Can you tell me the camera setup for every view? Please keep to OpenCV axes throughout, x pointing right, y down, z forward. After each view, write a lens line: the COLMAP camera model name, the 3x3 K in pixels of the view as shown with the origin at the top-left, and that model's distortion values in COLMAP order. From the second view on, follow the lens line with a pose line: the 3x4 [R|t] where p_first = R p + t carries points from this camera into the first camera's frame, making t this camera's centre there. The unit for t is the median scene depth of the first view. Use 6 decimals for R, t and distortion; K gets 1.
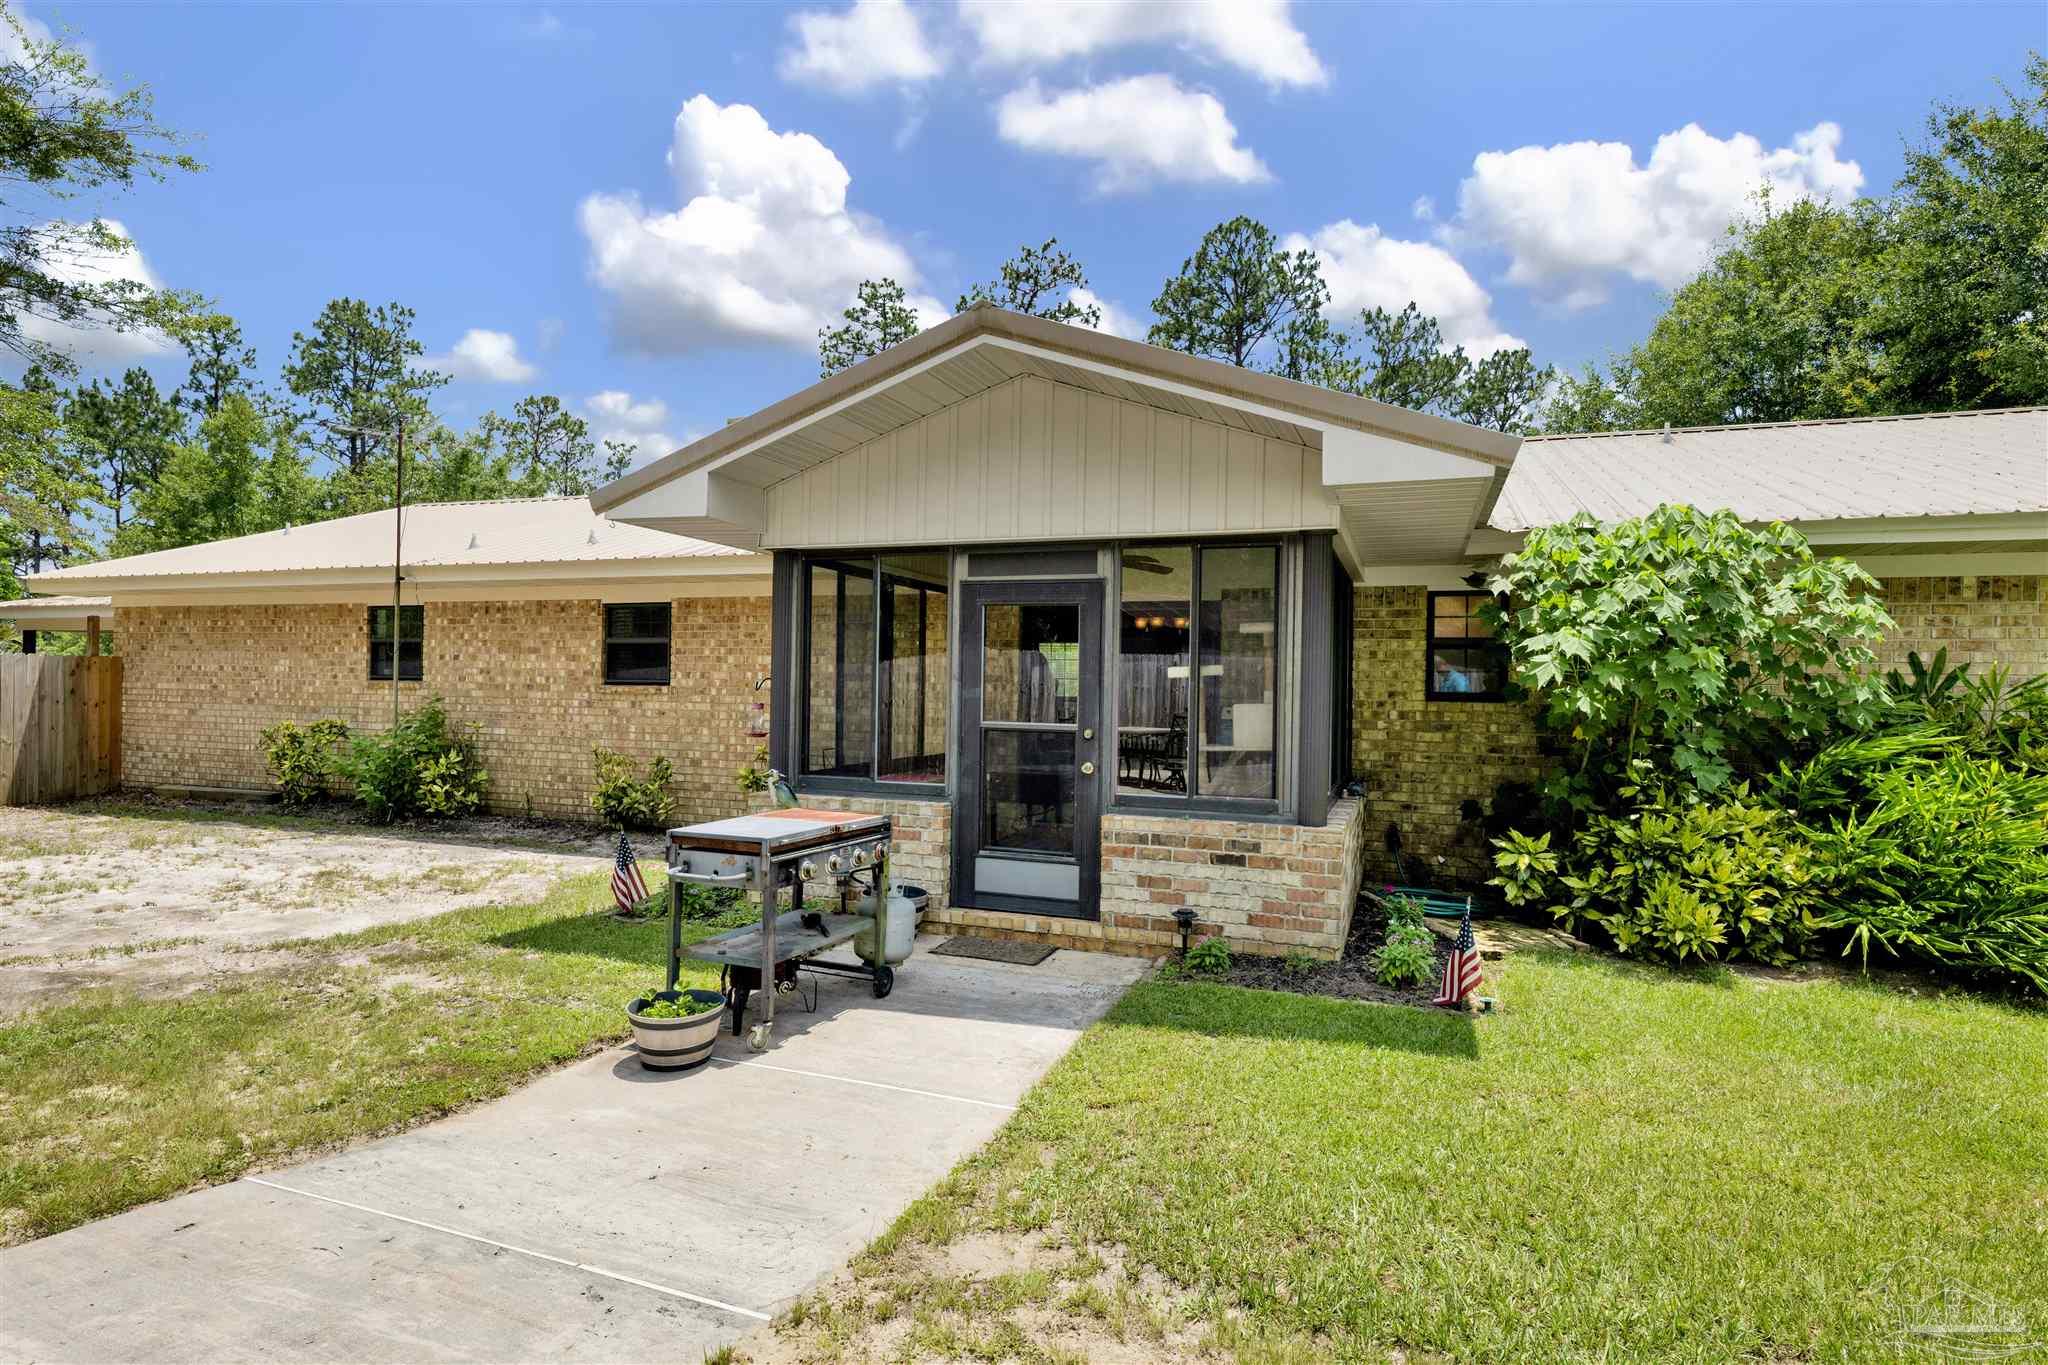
lens RADIAL K [[1036.7, 0, 1021.7], [0, 1036.7, 687.1], [0, 0, 1]] dist [-0.003290, 0.000761]
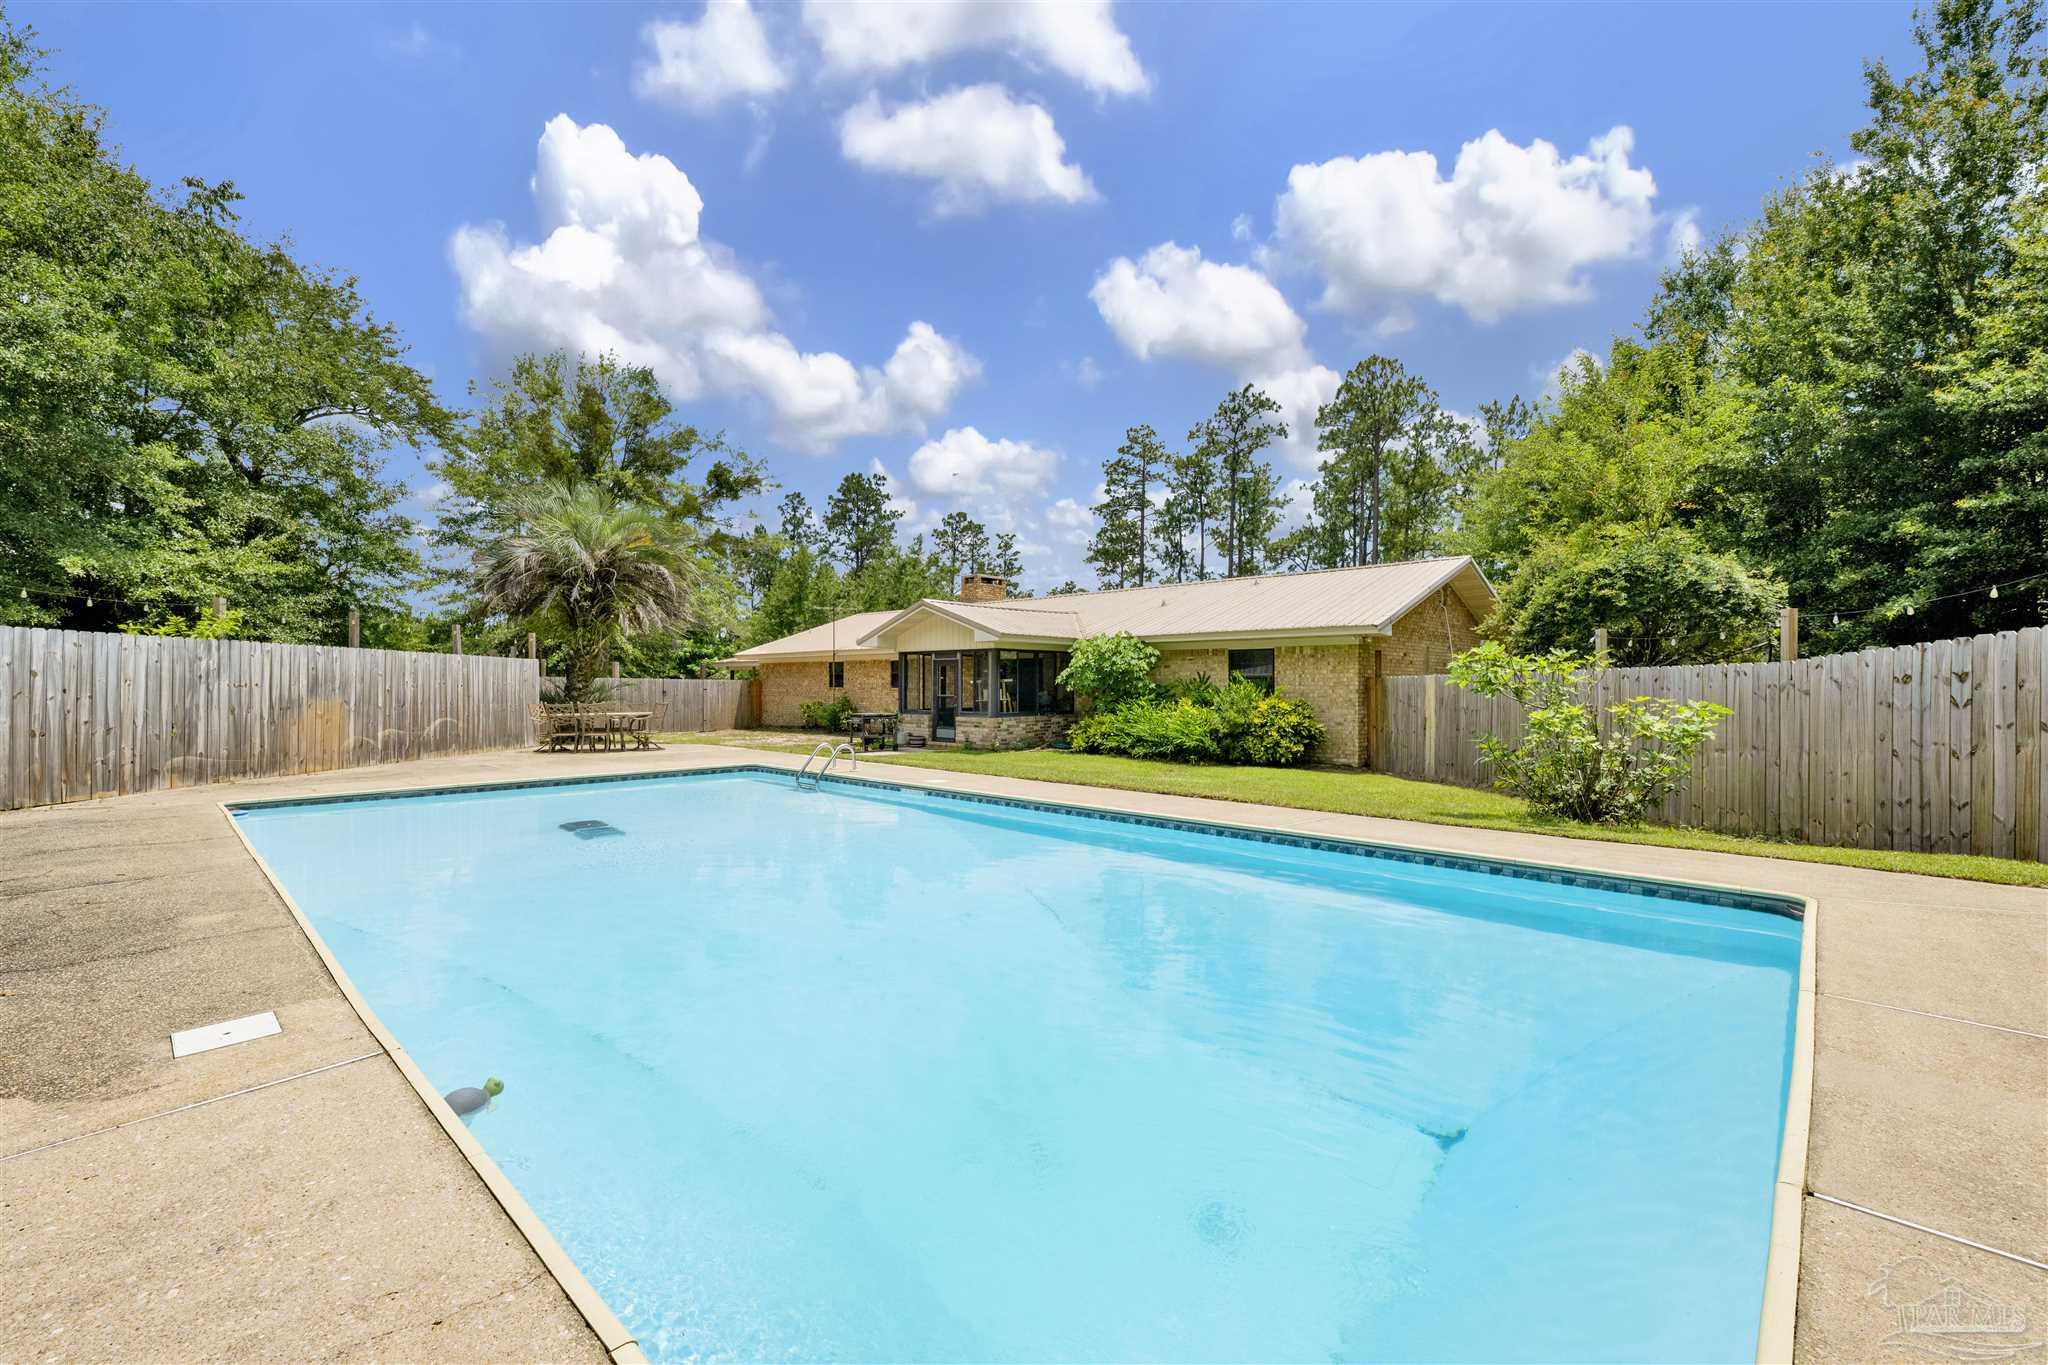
lens RADIAL K [[890.3, 0, 1024.8], [0, 890.3, 684.4], [0, 0, 1]] dist [0.000883, -0.000017]
pose [[0.914771, -0.014504, -0.403713, 0.238634], [0.012209, 0.999891, -0.008257, 0.003577], [0.403789, 0.002625, 0.914848, -0.290140]]
